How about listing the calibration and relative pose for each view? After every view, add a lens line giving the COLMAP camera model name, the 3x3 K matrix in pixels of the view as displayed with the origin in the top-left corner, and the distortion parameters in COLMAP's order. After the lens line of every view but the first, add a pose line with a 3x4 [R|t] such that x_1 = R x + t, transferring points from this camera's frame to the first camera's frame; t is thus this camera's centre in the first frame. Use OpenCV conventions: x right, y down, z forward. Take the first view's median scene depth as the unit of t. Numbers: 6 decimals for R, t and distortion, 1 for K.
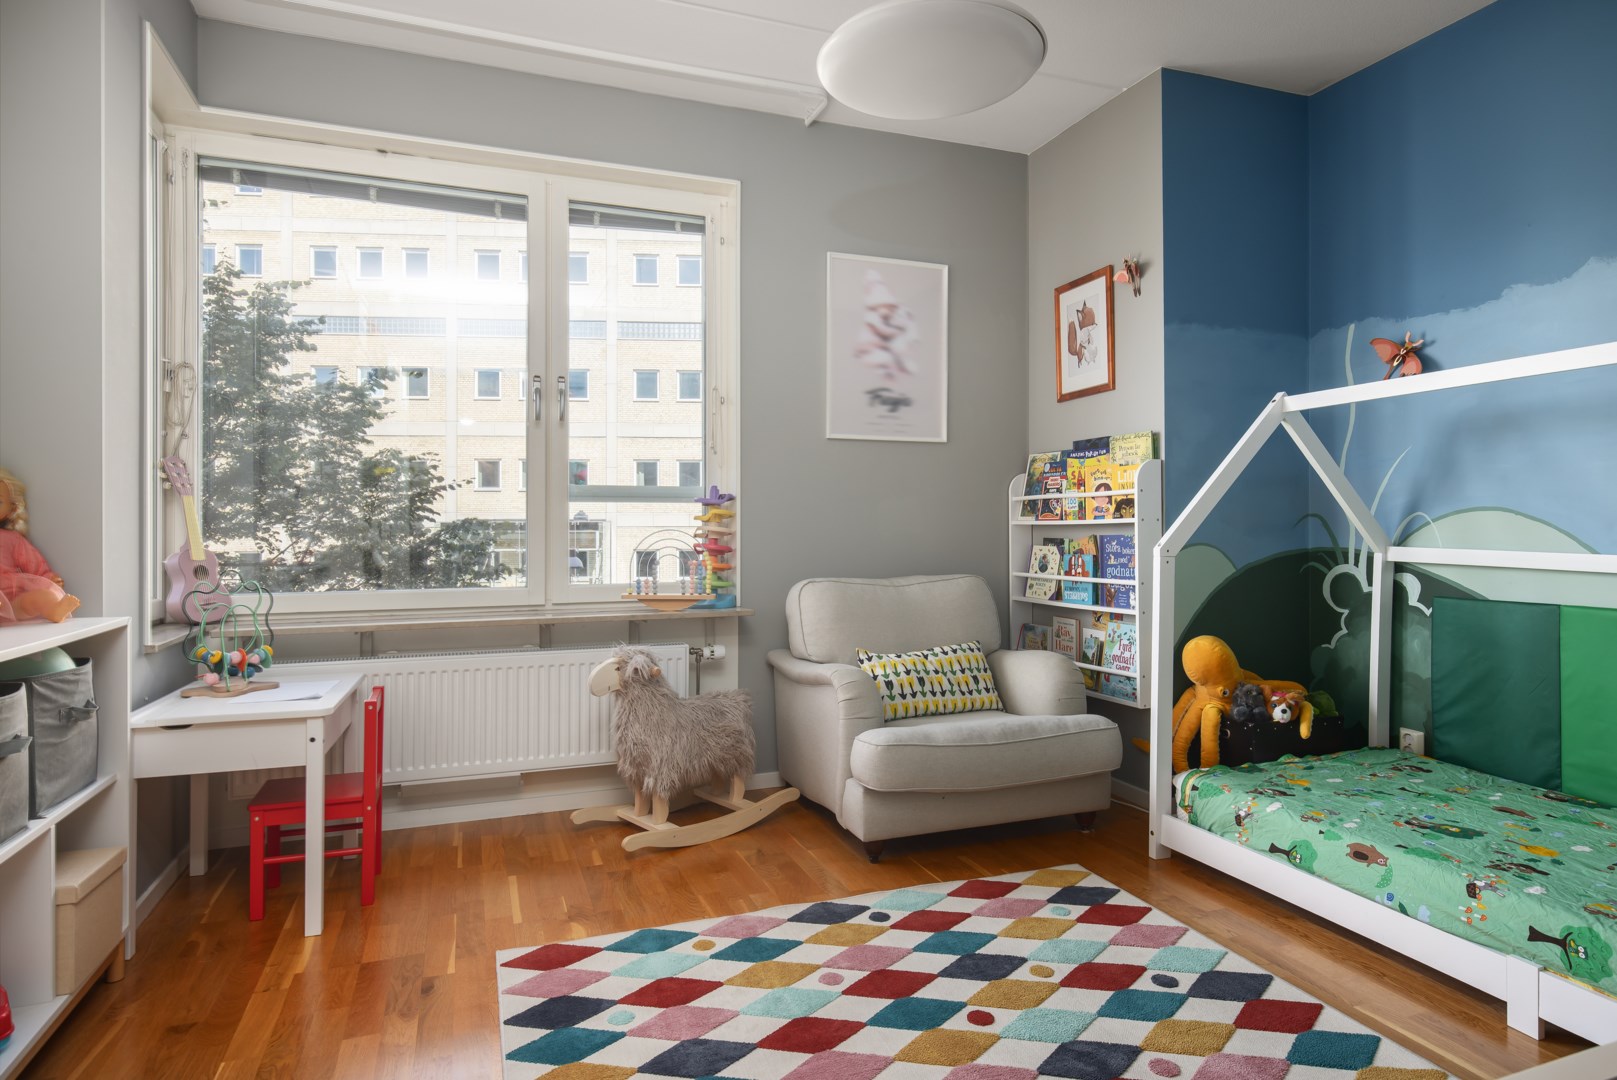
lens RADIAL K [[939.1, 0, 801.7], [0, 939.1, 515.6], [0, 0, 1]] dist [0.005022, 0.000620]
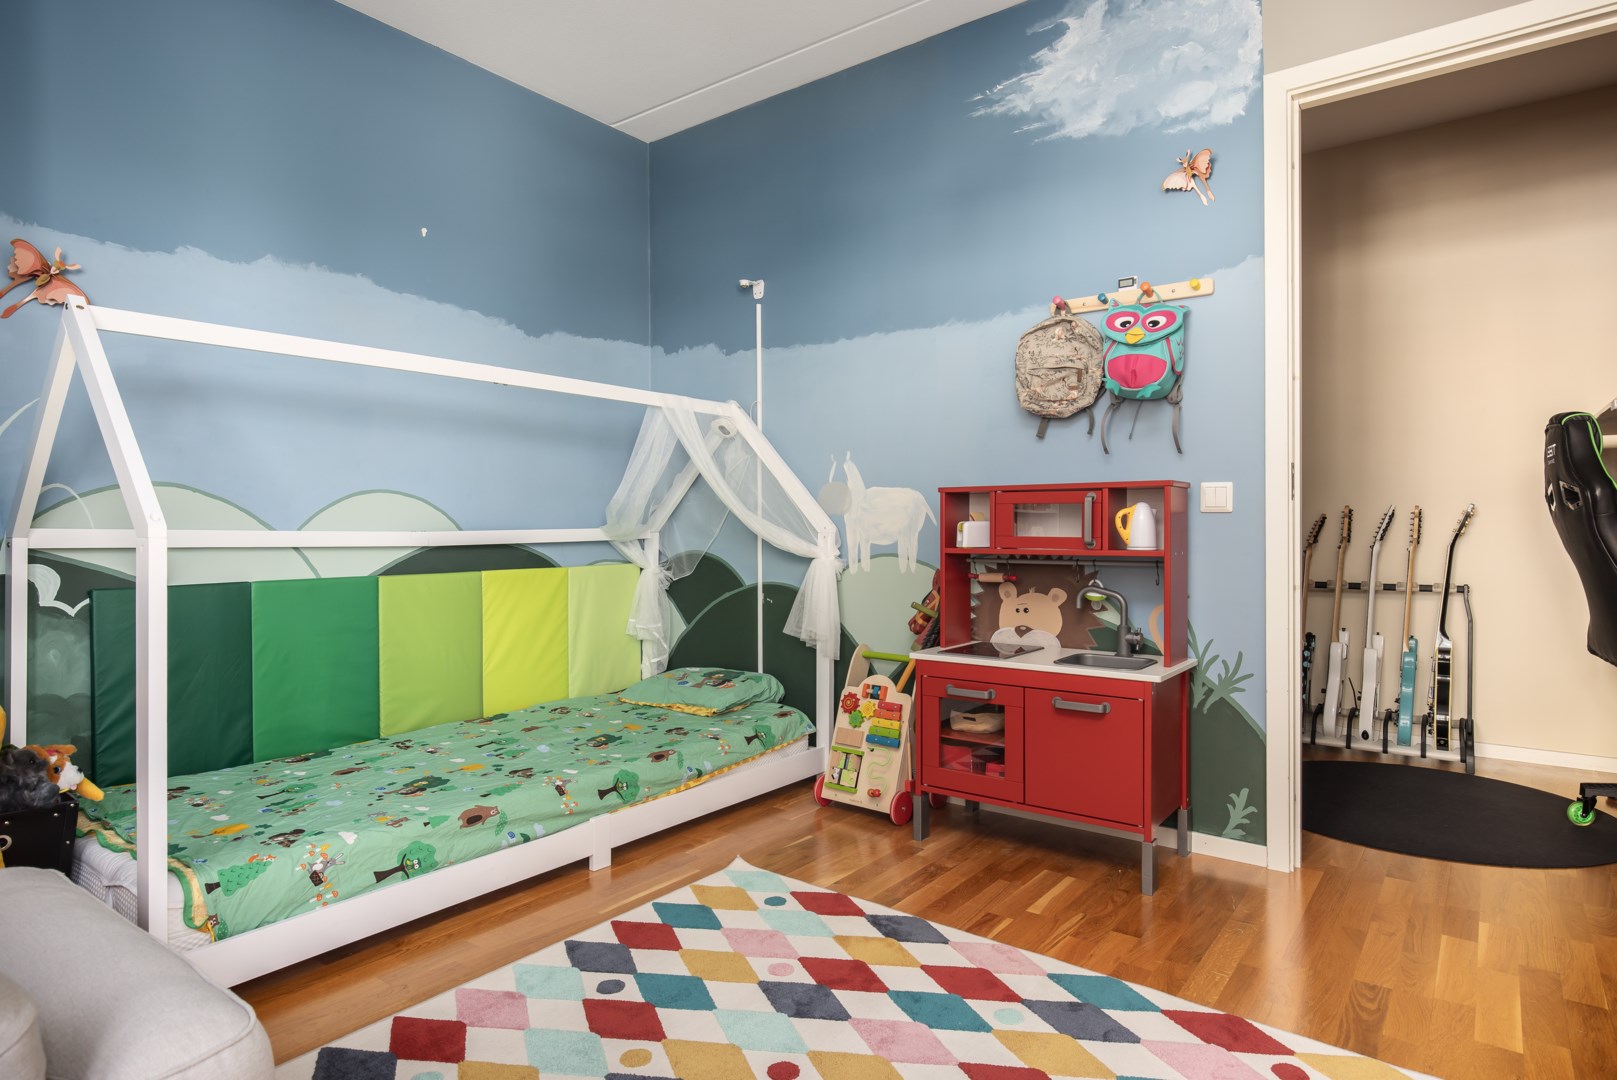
lens RADIAL K [[905.4, 0, 808.5], [0, 905.4, 540.0], [0, 0, 1]] dist [0.007044, 0.000561]
pose [[-0.525552, -0.011374, 0.850686, -0.436474], [0.000157, 0.999909, 0.013466, 0.045851], [-0.850762, 0.007210, -0.525502, 1.229078]]
